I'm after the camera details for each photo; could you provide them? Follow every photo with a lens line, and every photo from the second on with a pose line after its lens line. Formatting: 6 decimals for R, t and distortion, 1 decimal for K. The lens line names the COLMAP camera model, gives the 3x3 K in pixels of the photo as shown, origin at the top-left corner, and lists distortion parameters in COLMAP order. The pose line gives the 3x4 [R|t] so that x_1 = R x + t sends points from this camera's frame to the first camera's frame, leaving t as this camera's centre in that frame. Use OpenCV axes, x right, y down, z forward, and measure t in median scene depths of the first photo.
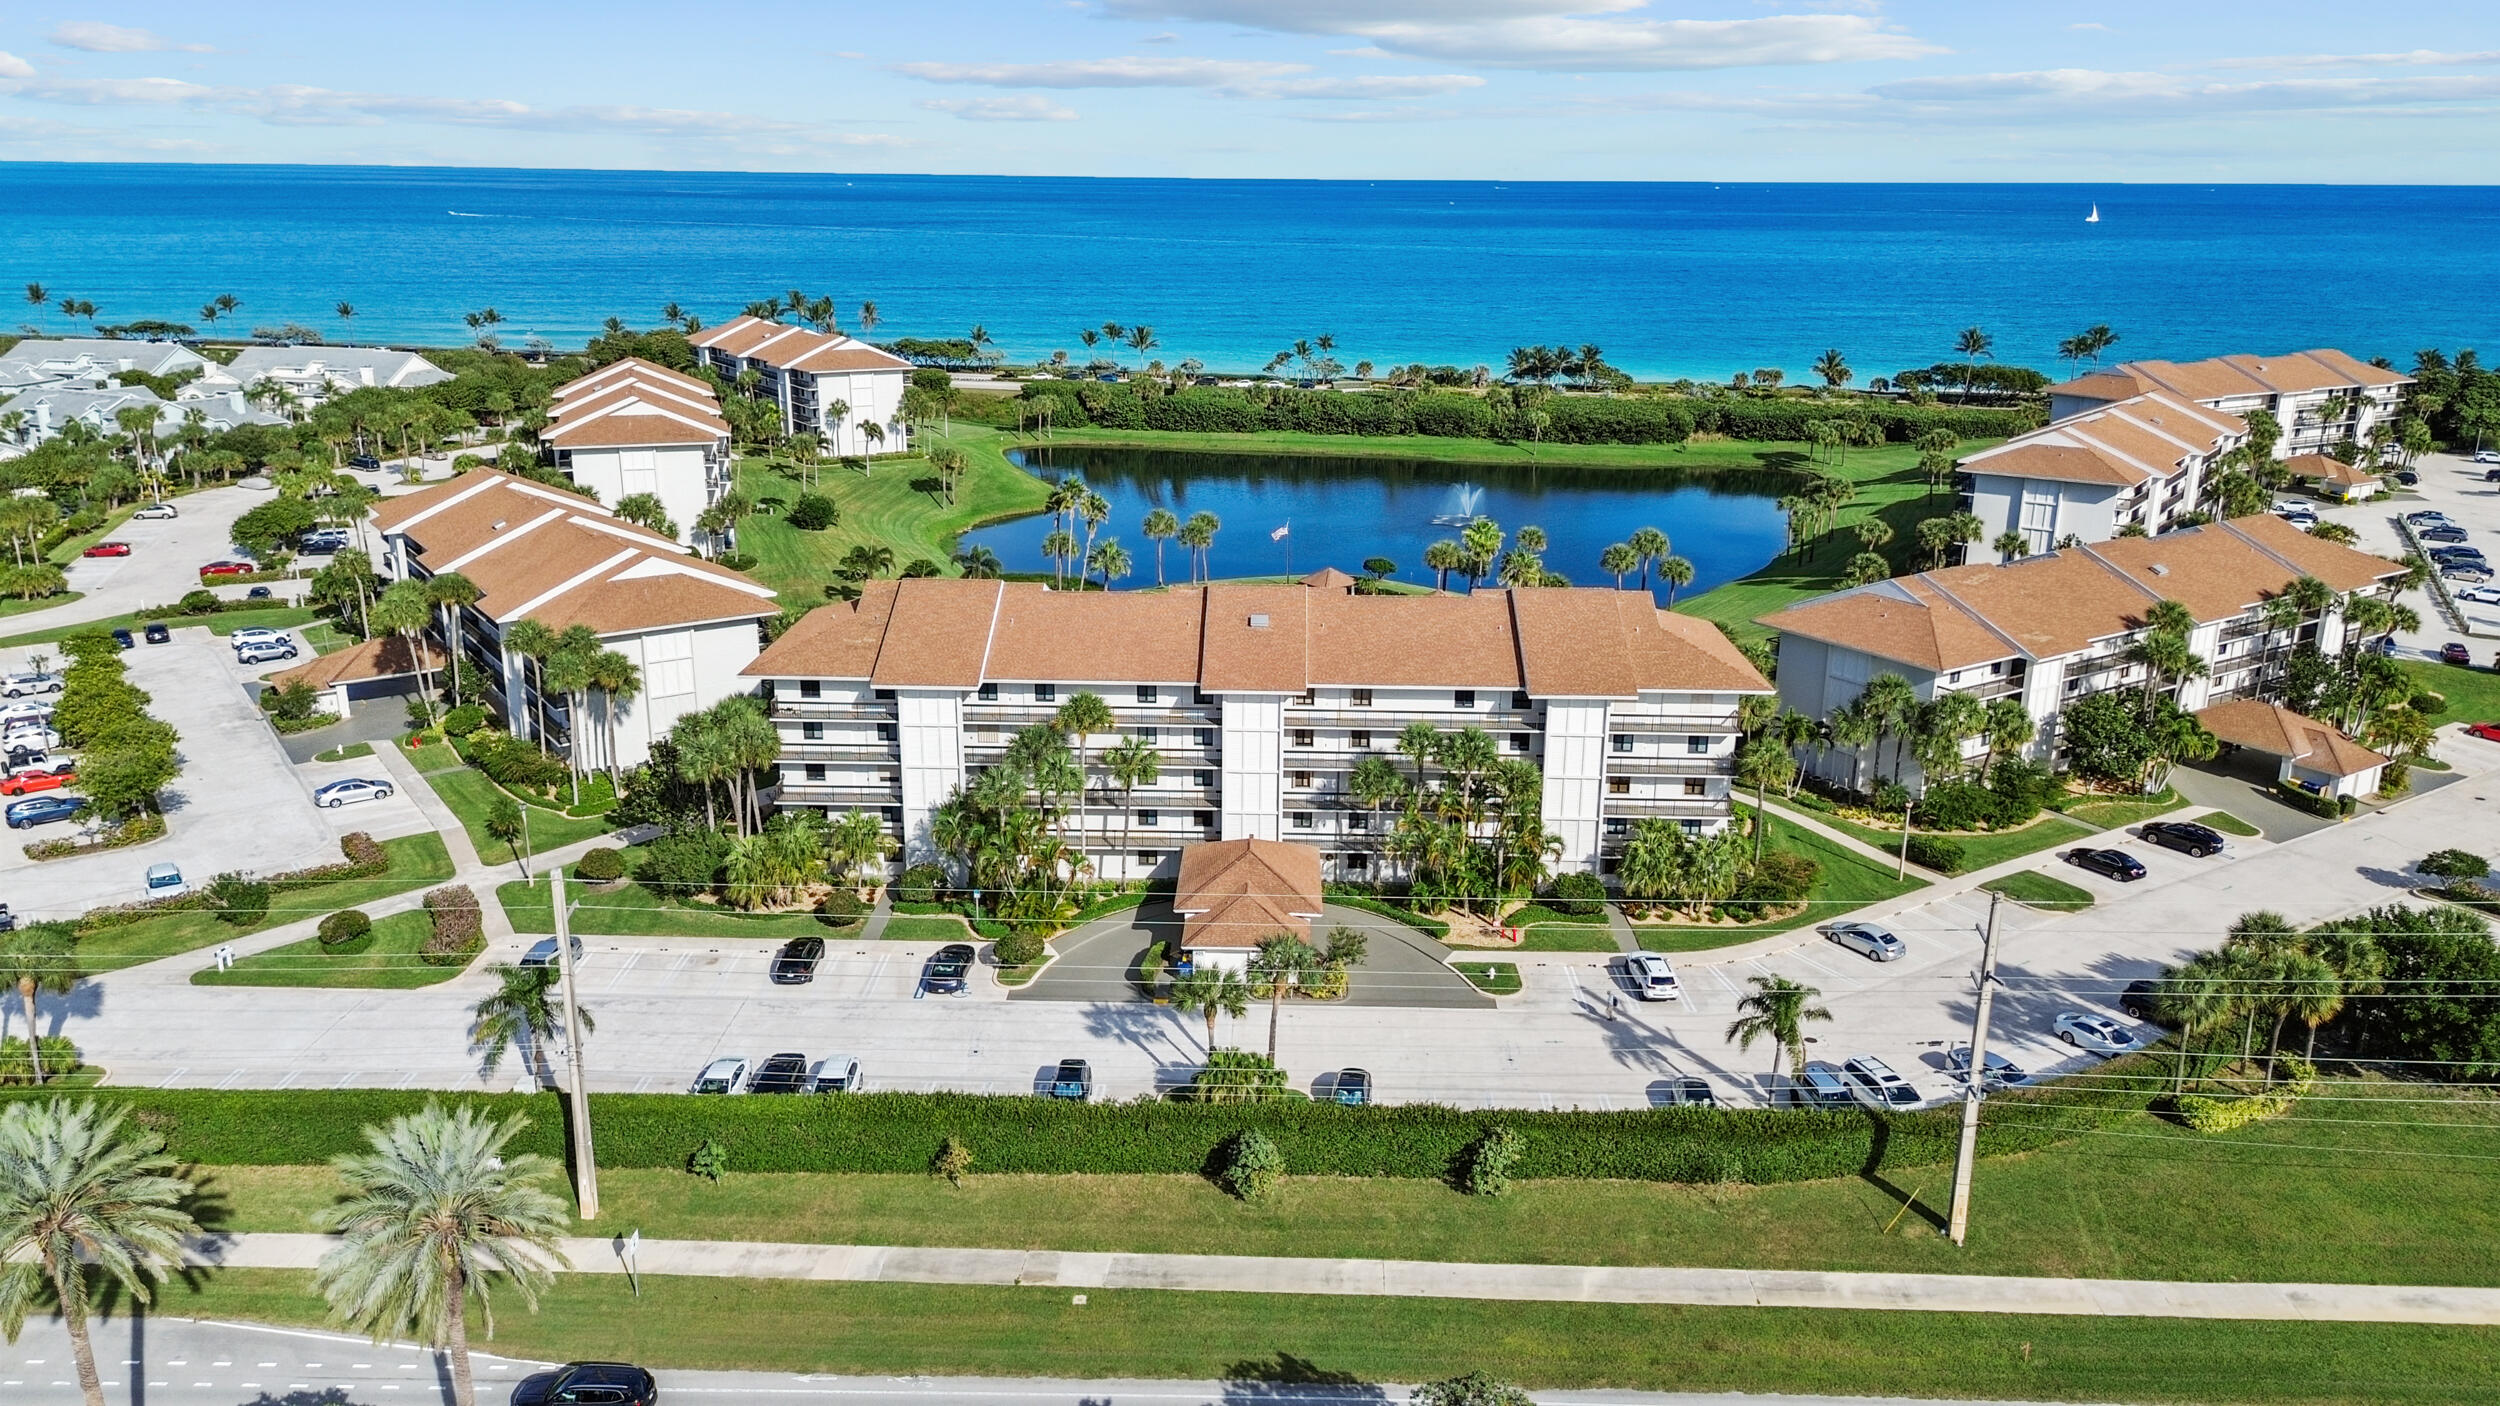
lens RADIAL K [[1846.2, 0, 1236.8], [0, 1846.2, 710.1], [0, 0, 1]] dist [0.031774, -0.008988]
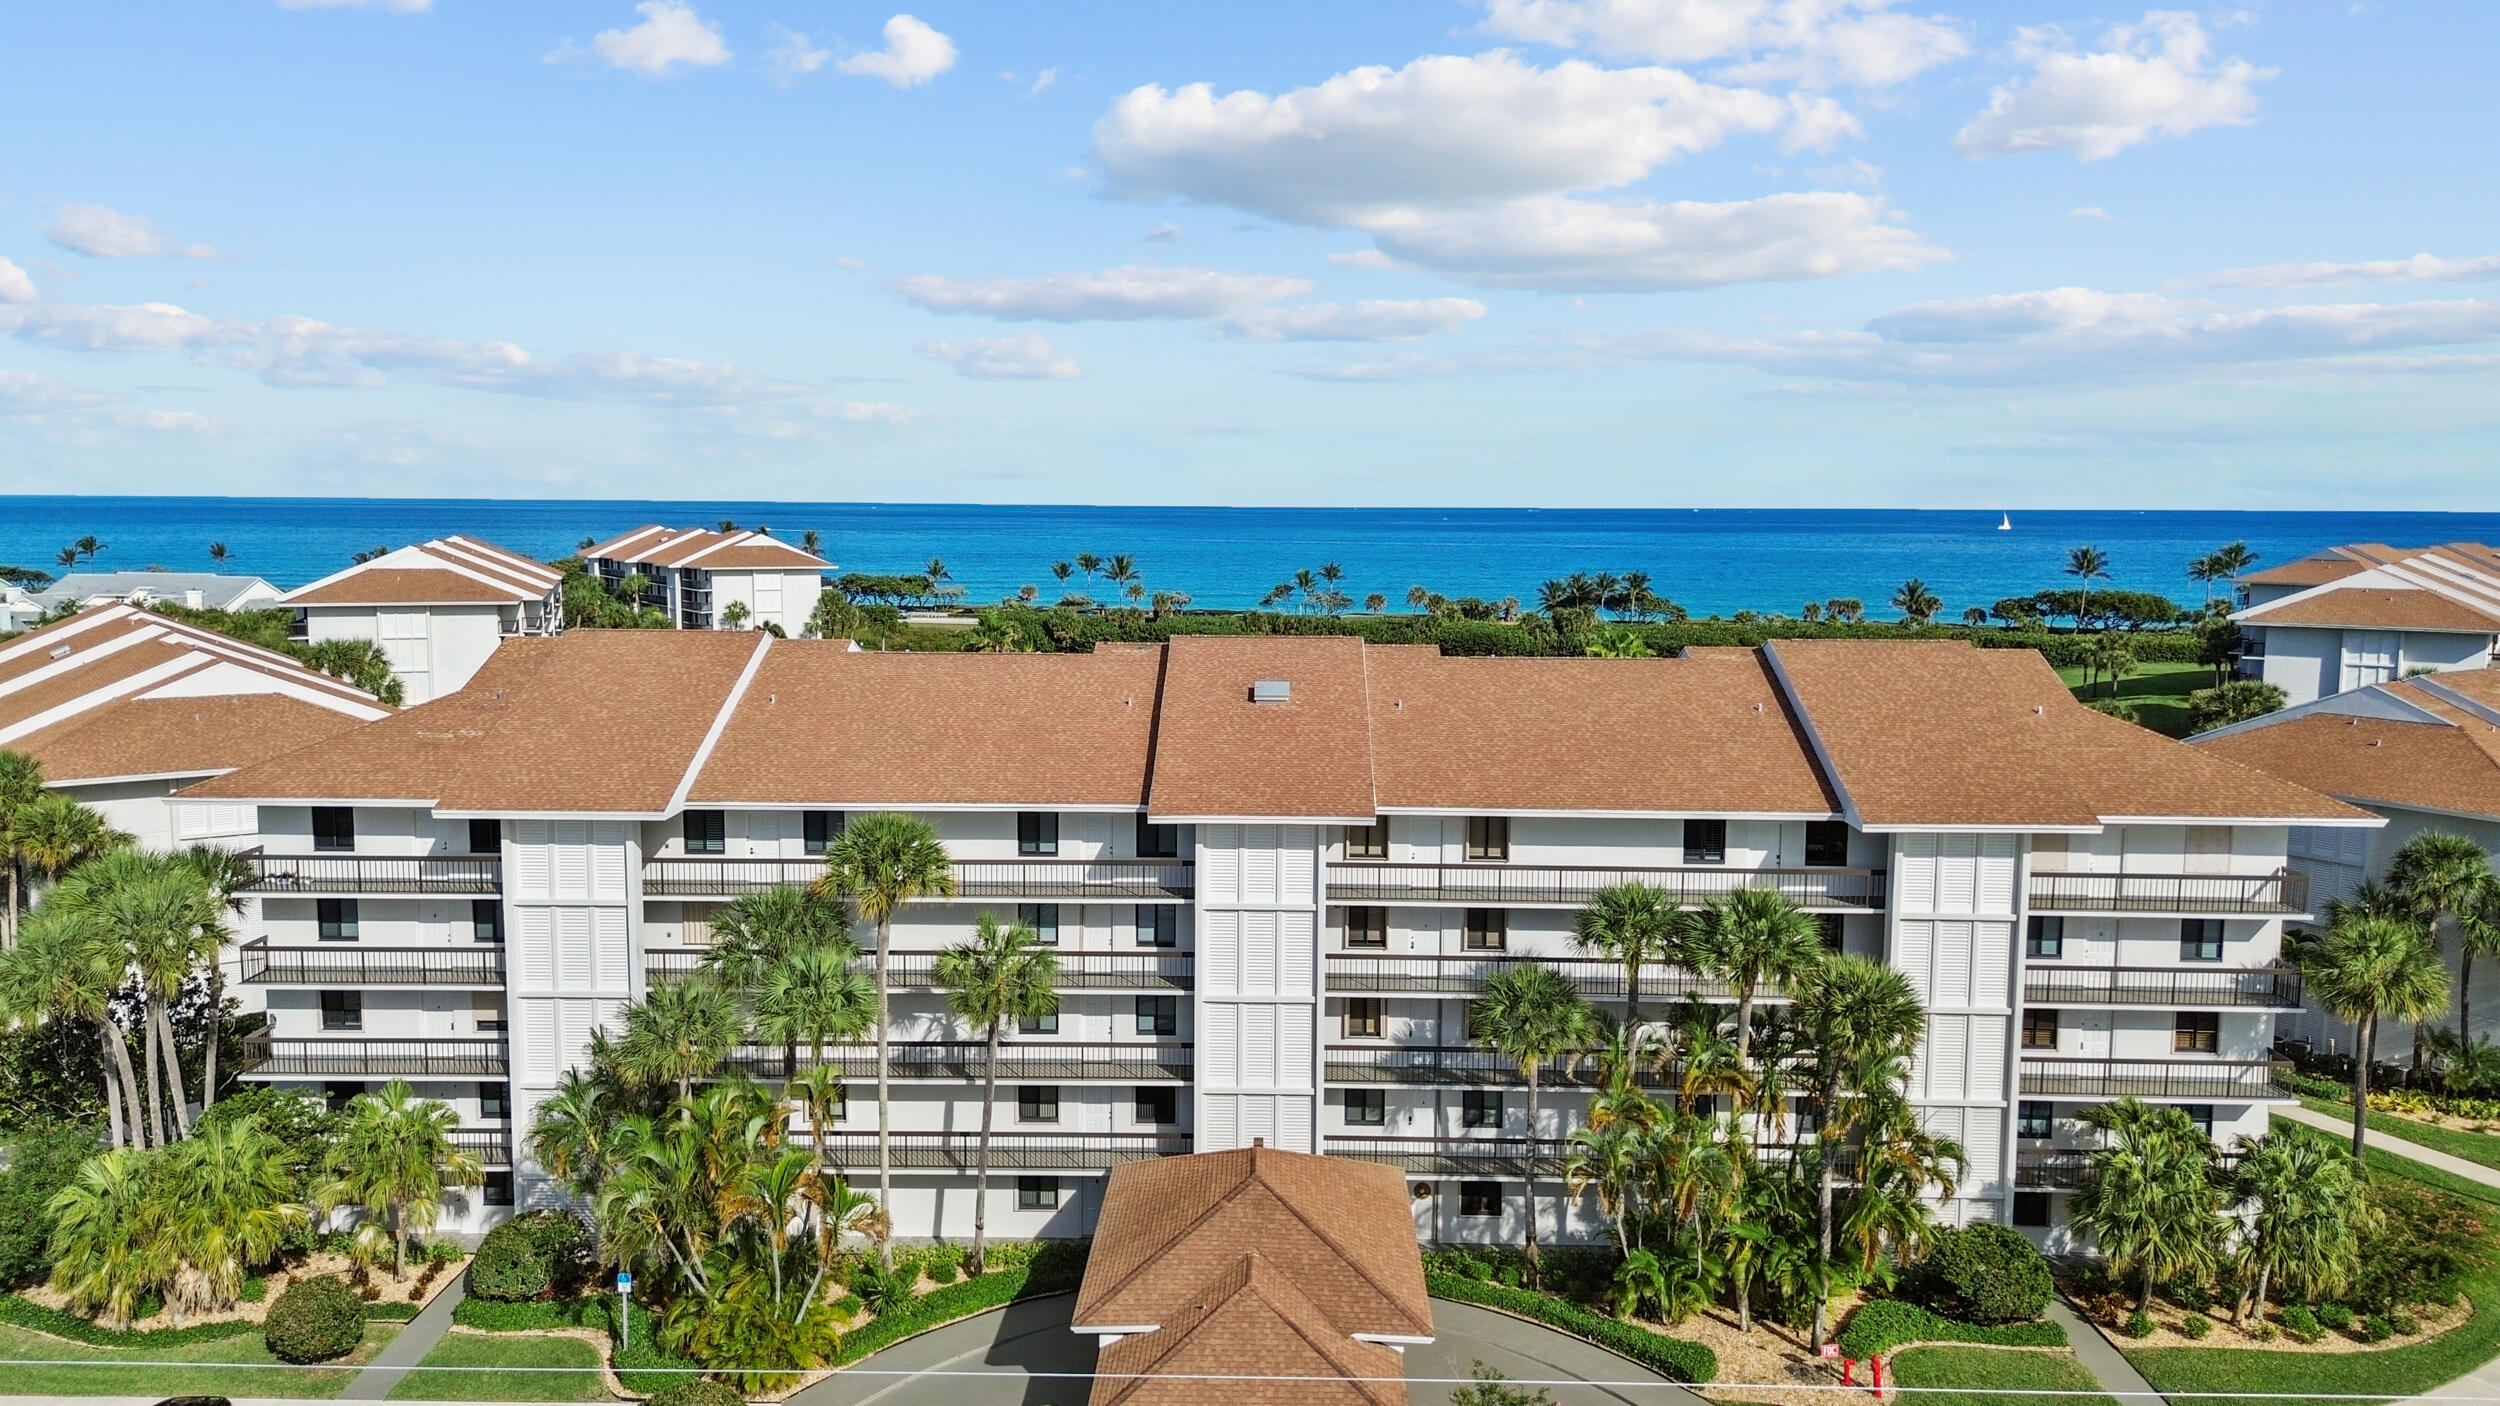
lens RADIAL K [[1846.2, 0, 1244.8], [0, 1846.2, 658.1], [0, 0, 1]] dist [0.031774, -0.008988]
pose [[0.999970, -0.002096, 0.007459, 0.001476], [0.003523, 0.980431, -0.196831, 0.040203], [-0.006901, 0.196851, 0.980409, 0.519916]]
